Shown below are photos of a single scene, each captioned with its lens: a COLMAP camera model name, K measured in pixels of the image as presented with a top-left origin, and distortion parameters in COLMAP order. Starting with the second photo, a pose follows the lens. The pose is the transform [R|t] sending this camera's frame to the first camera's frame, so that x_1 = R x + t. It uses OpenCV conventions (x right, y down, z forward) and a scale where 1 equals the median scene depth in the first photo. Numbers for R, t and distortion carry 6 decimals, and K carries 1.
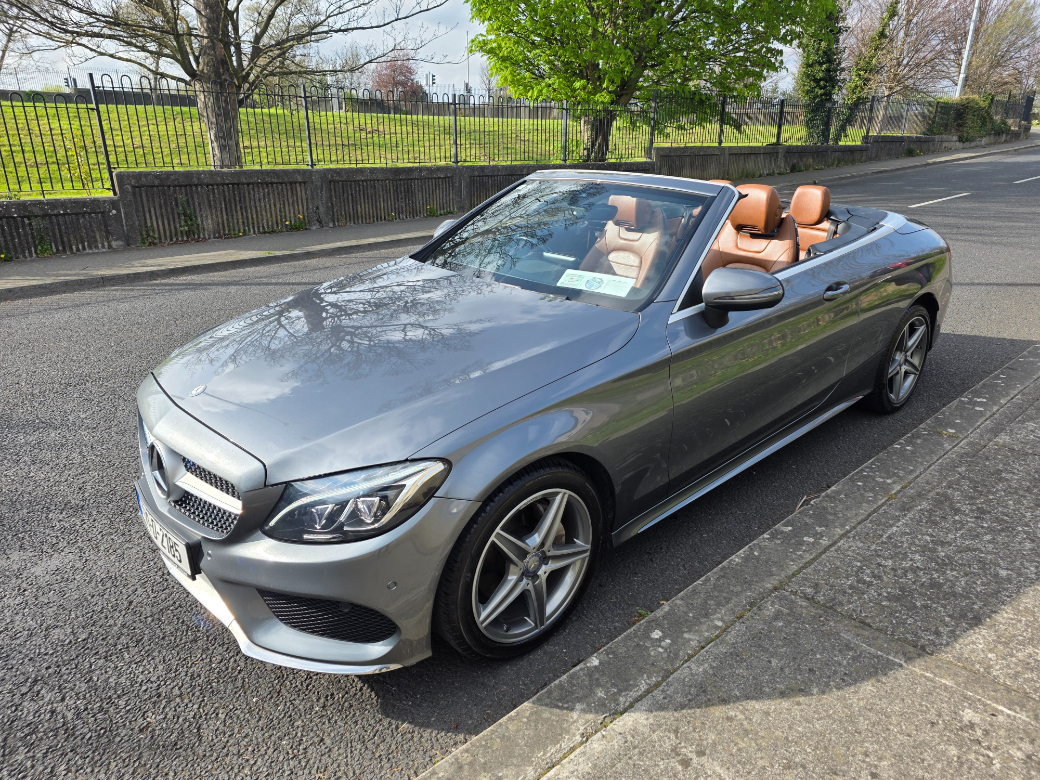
lens RADIAL K [[705.8, 0, 521.1], [0, 705.8, 388.5], [0, 0, 1]] dist [0.036987, -0.013708]
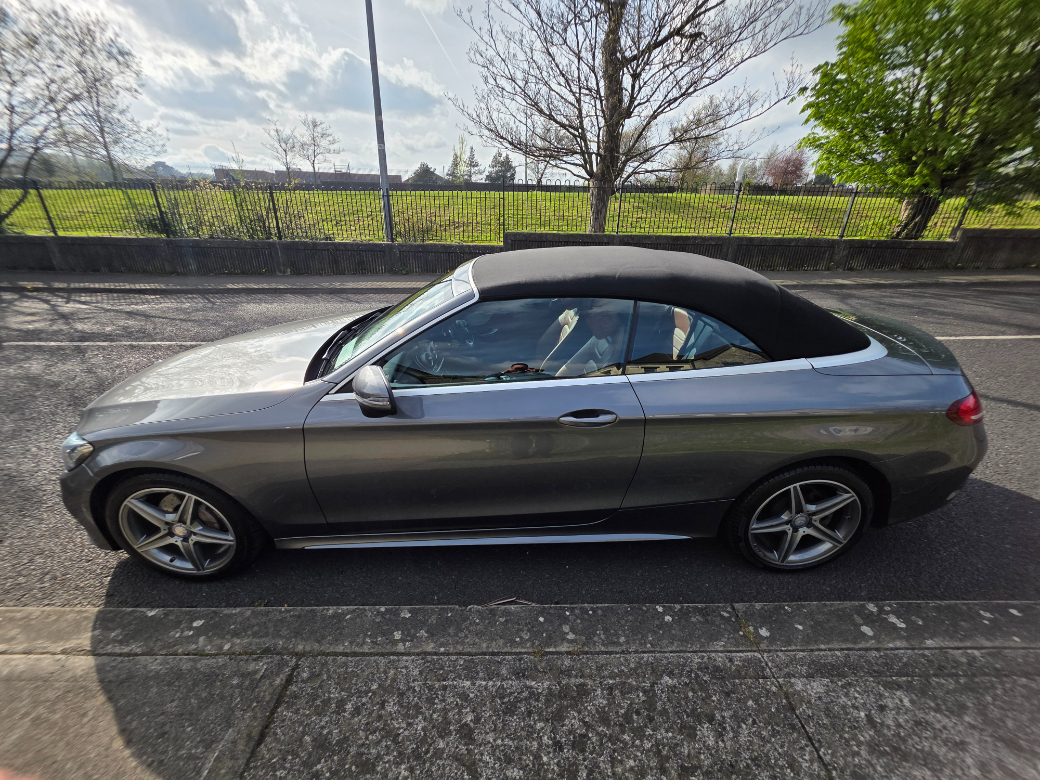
lens RADIAL K [[416.9, 0, 519.8], [0, 416.9, 386.9], [0, 0, 1]] dist [0.000211, 0.000163]
pose [[0.741787, 0.274291, -0.611978, 0.704196], [-0.234476, 0.961017, 0.146520, -0.237313], [0.628310, 0.034807, 0.777184, 0.534904]]
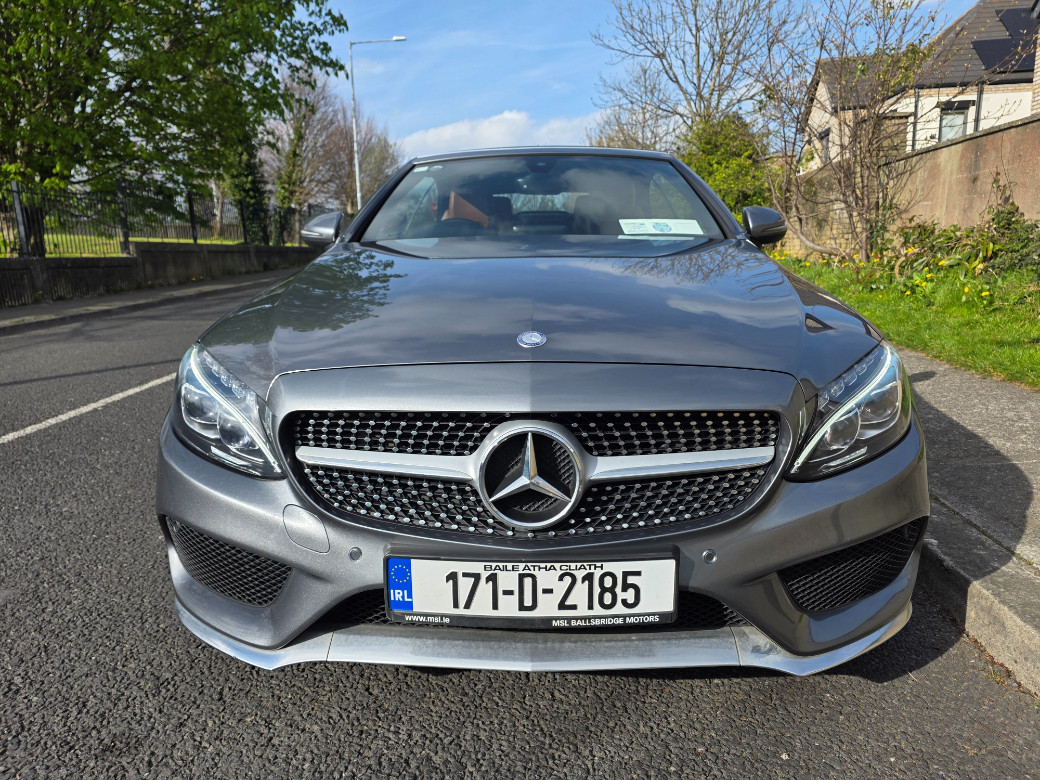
lens RADIAL K [[705.8, 0, 518.5], [0, 705.8, 391.4], [0, 0, 1]] dist [0.036987, -0.013708]
pose [[0.703321, -0.159026, 0.692857, -0.675871], [0.262346, 0.963921, -0.045067, 0.049031], [-0.660692, 0.213464, 0.719666, 0.409199]]
